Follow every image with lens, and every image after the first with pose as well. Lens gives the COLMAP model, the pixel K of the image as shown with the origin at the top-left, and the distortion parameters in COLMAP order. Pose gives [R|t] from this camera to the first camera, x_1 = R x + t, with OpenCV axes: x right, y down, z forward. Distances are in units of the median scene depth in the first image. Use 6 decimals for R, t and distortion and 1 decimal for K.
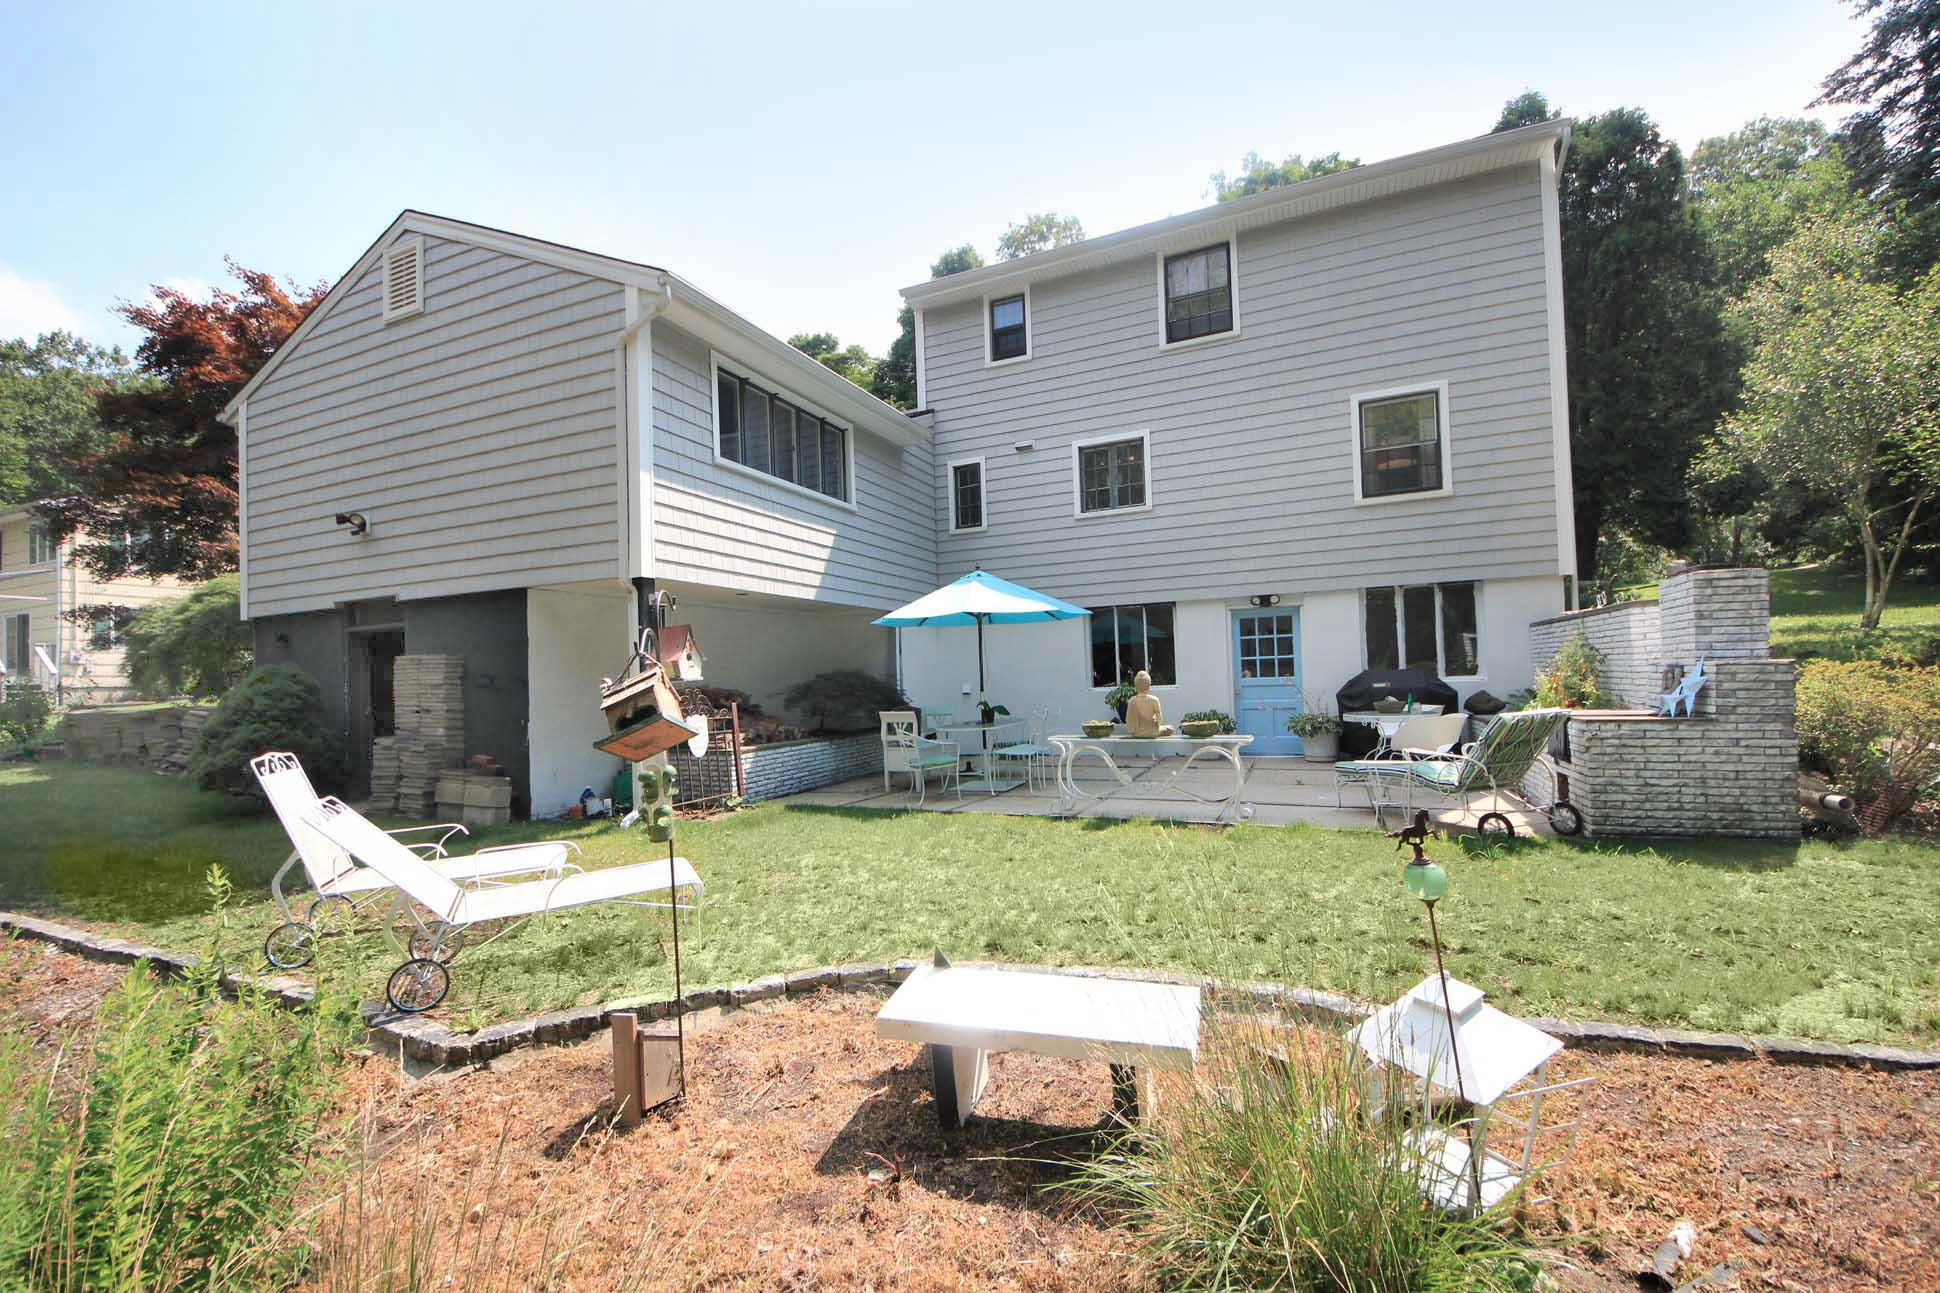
lens RADIAL K [[788.0, 0, 967.6], [0, 788.0, 668.4], [0, 0, 1]] dist [-0.018697, -0.000188]
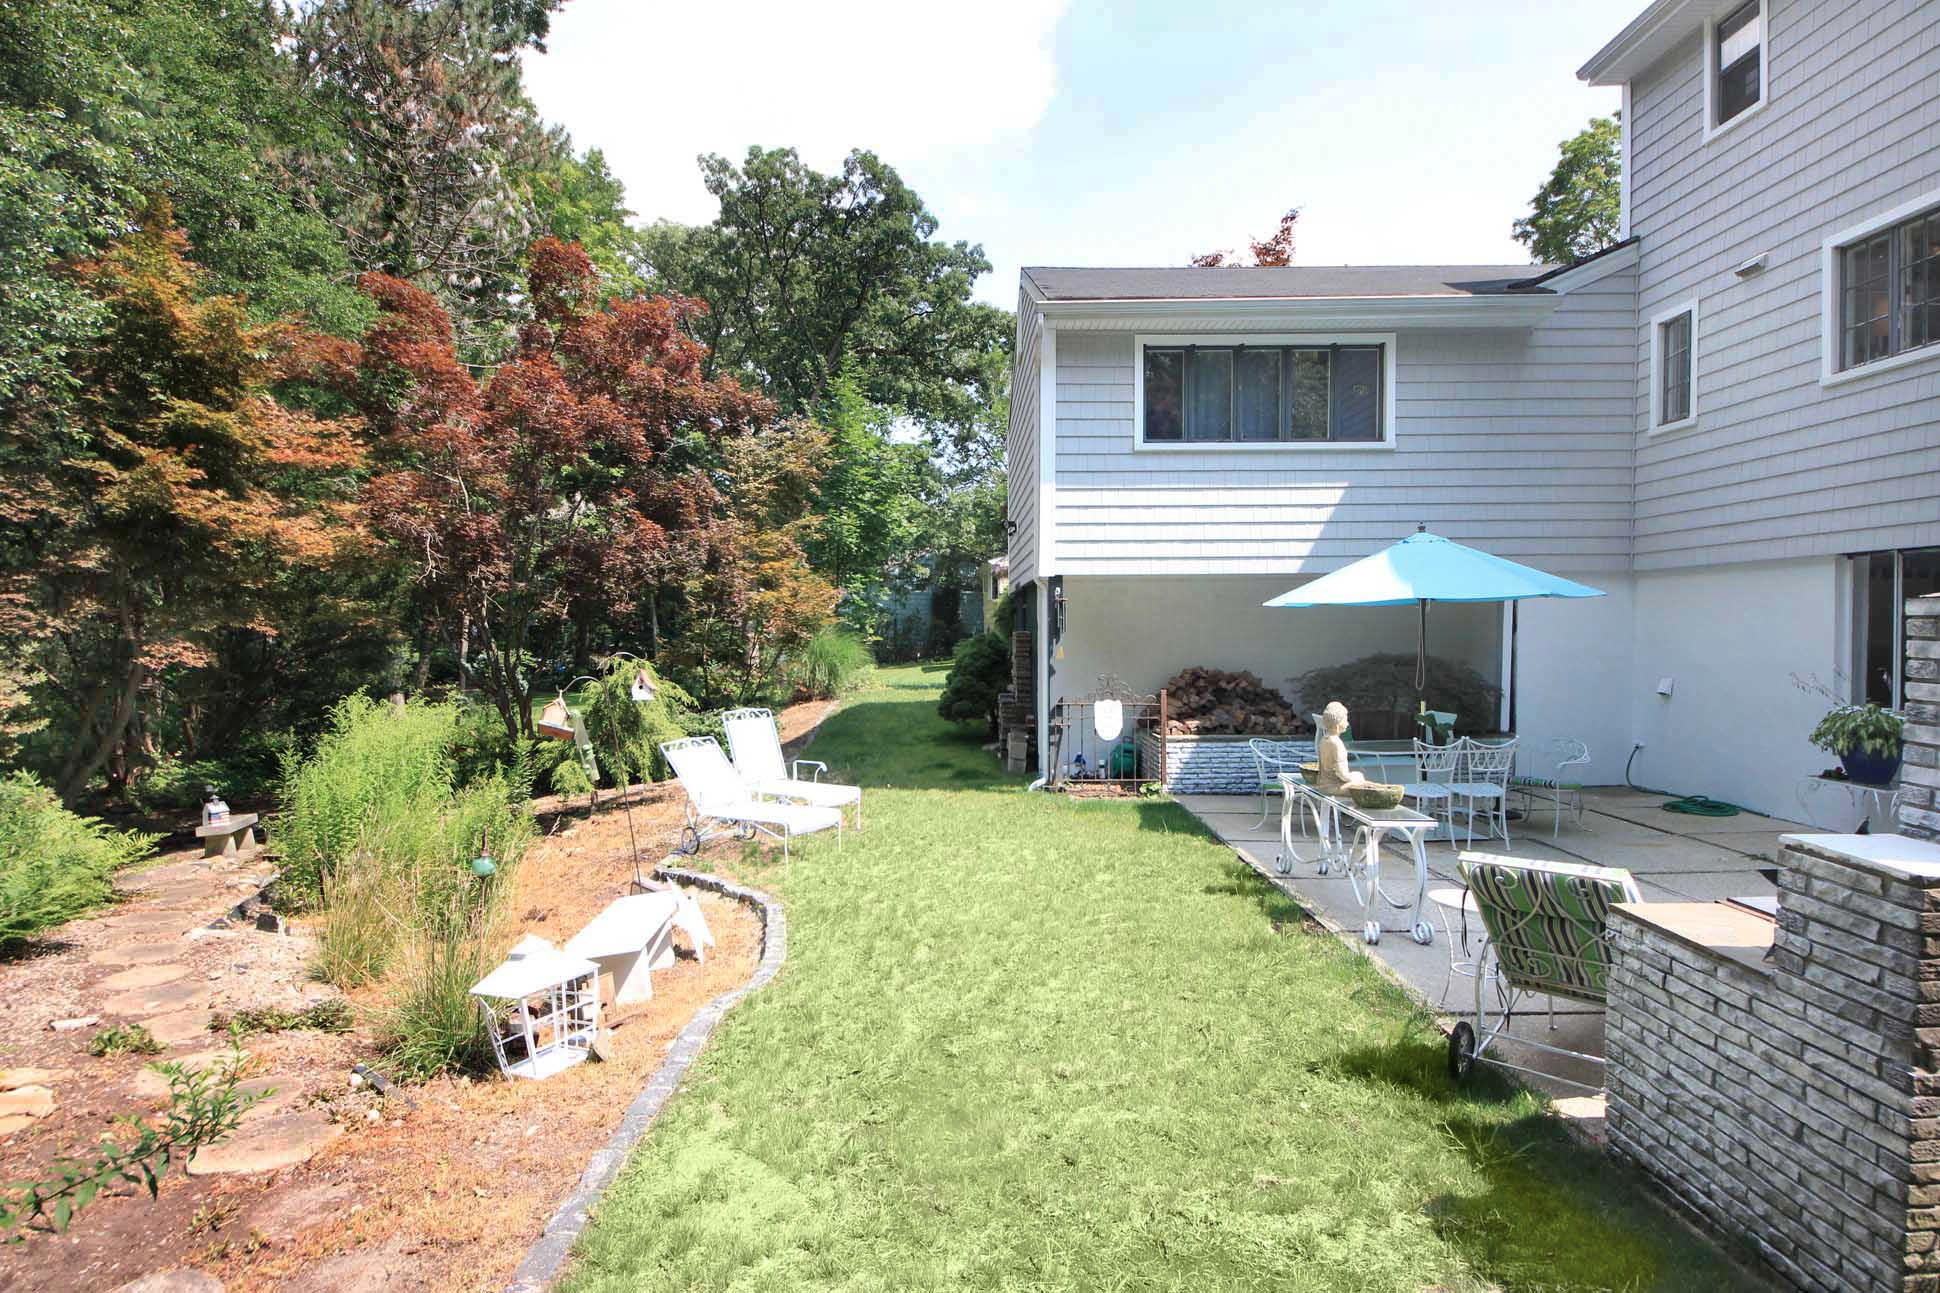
lens RADIAL K [[1001.6, 0, 968.4], [0, 1001.6, 664.5], [0, 0, 1]] dist [0.035788, -0.037165]
pose [[0.427883, 0.059682, -0.901862, 0.840361], [0.013596, 0.997280, 0.072447, -0.093939], [0.903732, -0.043261, 0.425907, 0.274051]]
